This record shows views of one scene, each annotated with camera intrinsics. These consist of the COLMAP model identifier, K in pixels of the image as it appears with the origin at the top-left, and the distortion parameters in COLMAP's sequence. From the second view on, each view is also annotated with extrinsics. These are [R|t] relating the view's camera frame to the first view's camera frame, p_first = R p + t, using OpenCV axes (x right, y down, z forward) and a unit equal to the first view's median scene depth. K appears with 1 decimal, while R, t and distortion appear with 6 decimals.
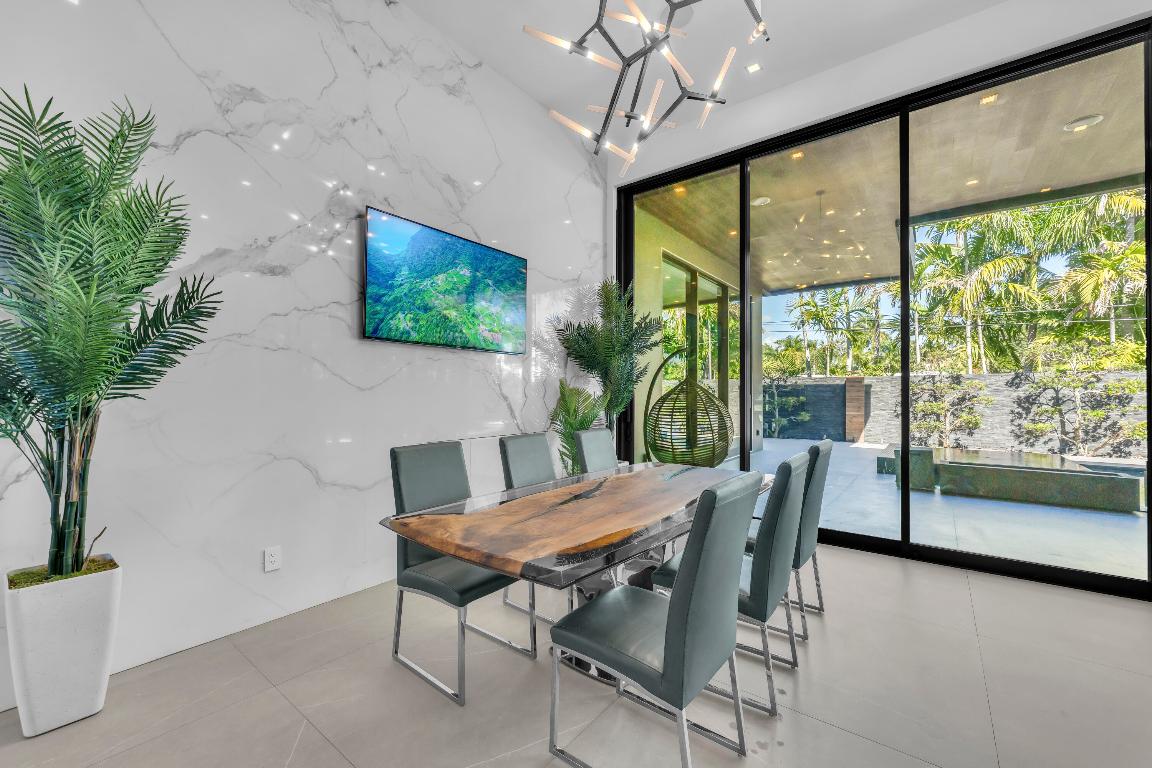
lens RADIAL K [[464.2, 0, 579.4], [0, 464.2, 392.1], [0, 0, 1]] dist [0.000240, 0.000059]
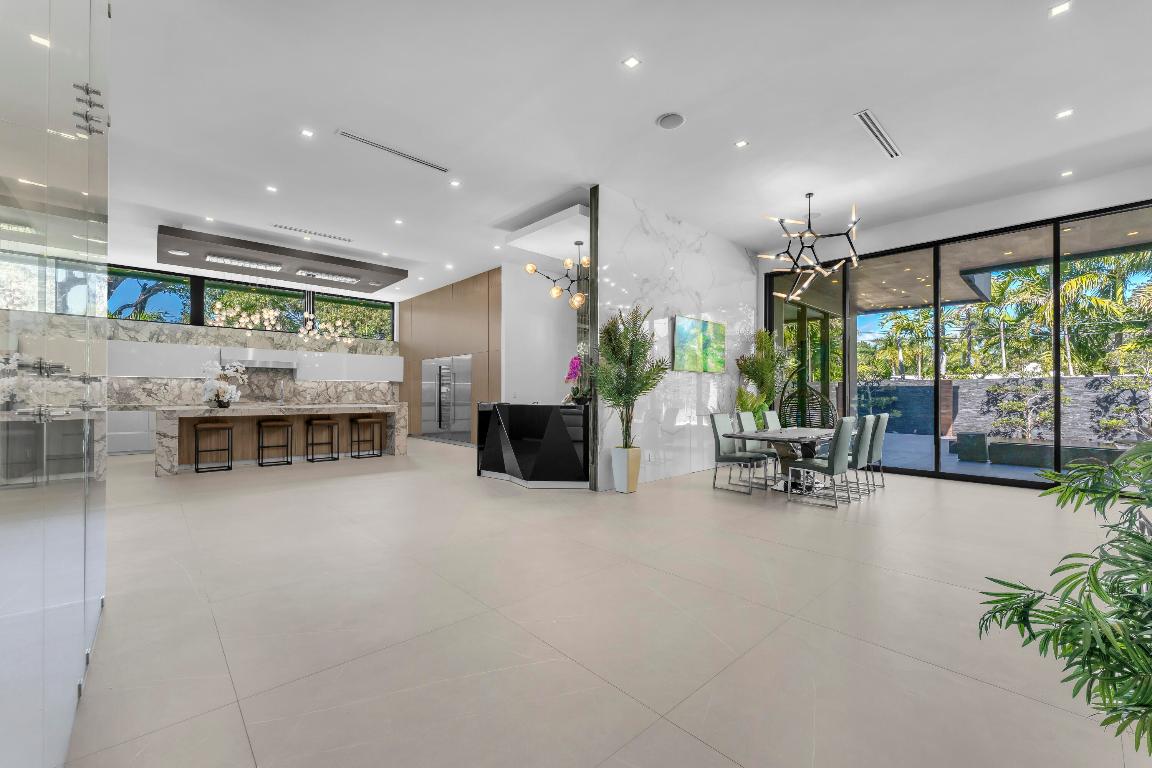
lens RADIAL K [[464.2, 0, 579.4], [0, 464.2, 392.1], [0, 0, 1]] dist [0.000240, 0.000059]
pose [[0.986321, 0.001473, -0.164829, -0.137518], [-0.001342, 0.999999, 0.000906, -0.001618], [0.164830, -0.000672, 0.986322, -0.355621]]
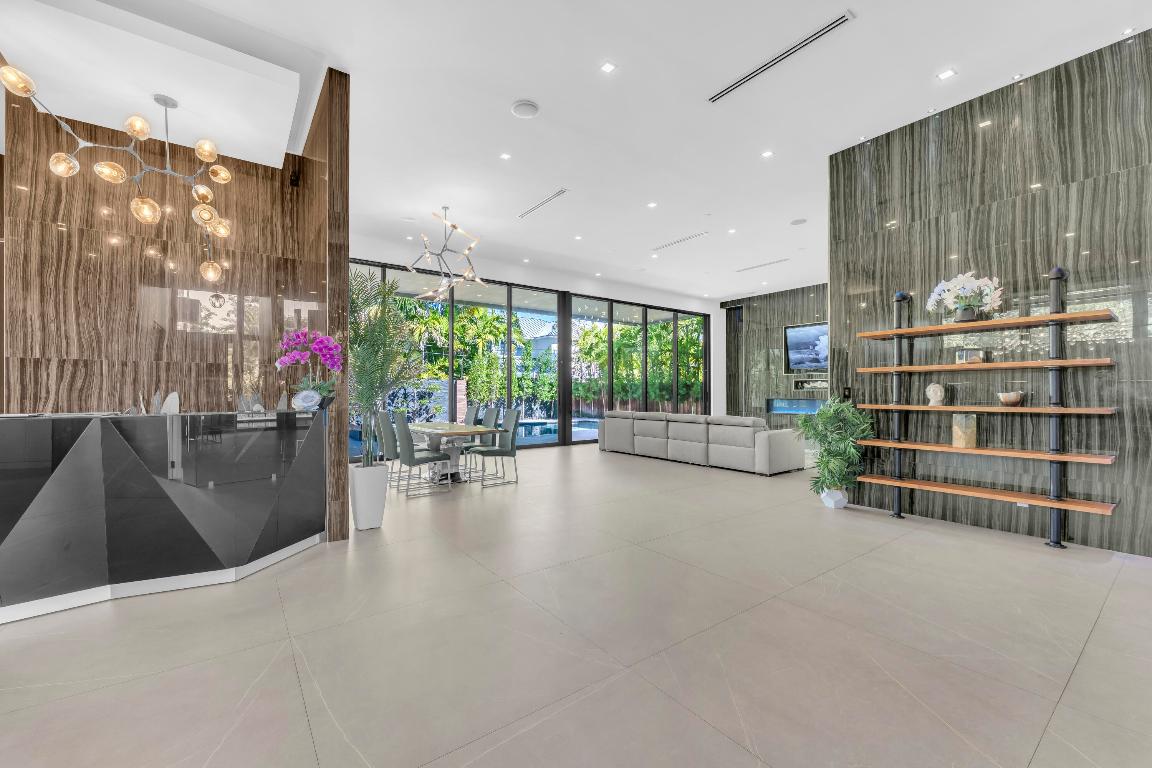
lens RADIAL K [[458.2, 0, 576.0], [0, 458.2, 384.0], [0, 0, 1]] dist [-0.000125, 0.000058]
pose [[0.269955, 0.016354, 0.962734, -0.470922], [-0.002889, 0.999865, -0.016175, 0.001820], [-0.962869, 0.001585, 0.269966, -0.100425]]
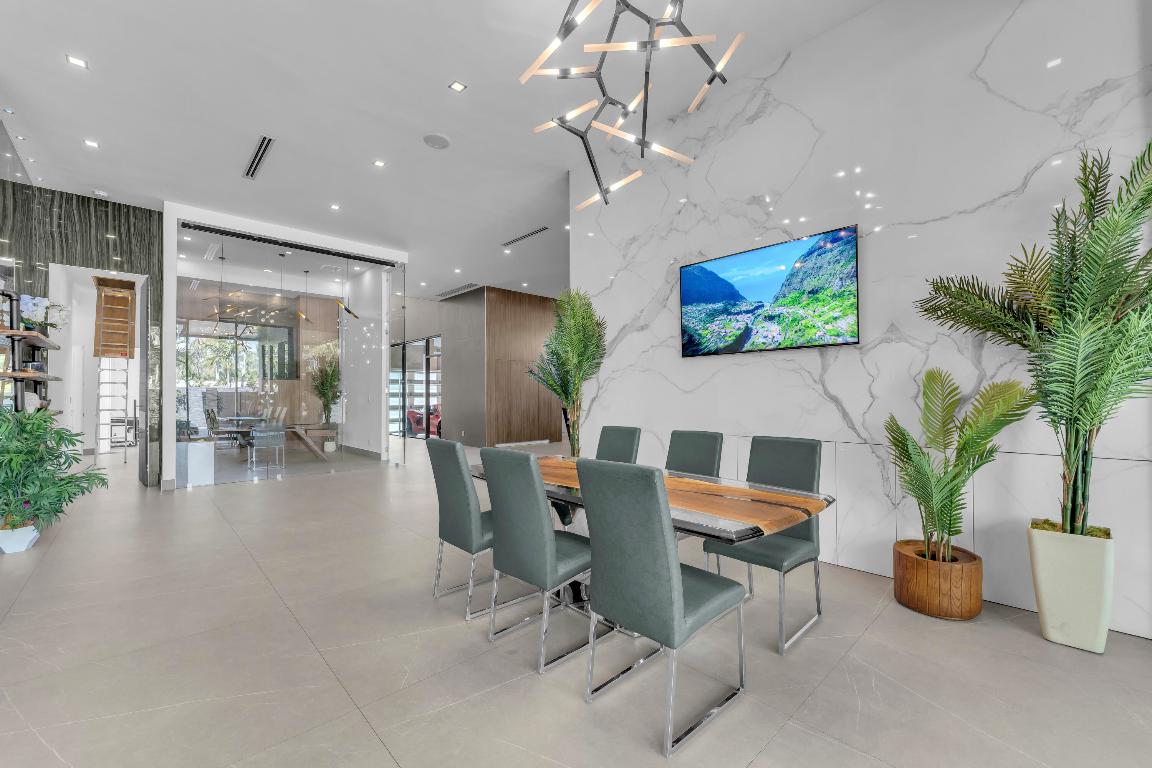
lens RADIAL K [[464.2, 0, 579.4], [0, 464.2, 392.1], [0, 0, 1]] dist [0.000240, 0.000059]
pose [[-0.159475, -0.006191, -0.987182, 0.259751], [0.009933, 0.999920, -0.007876, 0.000685], [0.987152, -0.011062, -0.159401, 0.228267]]
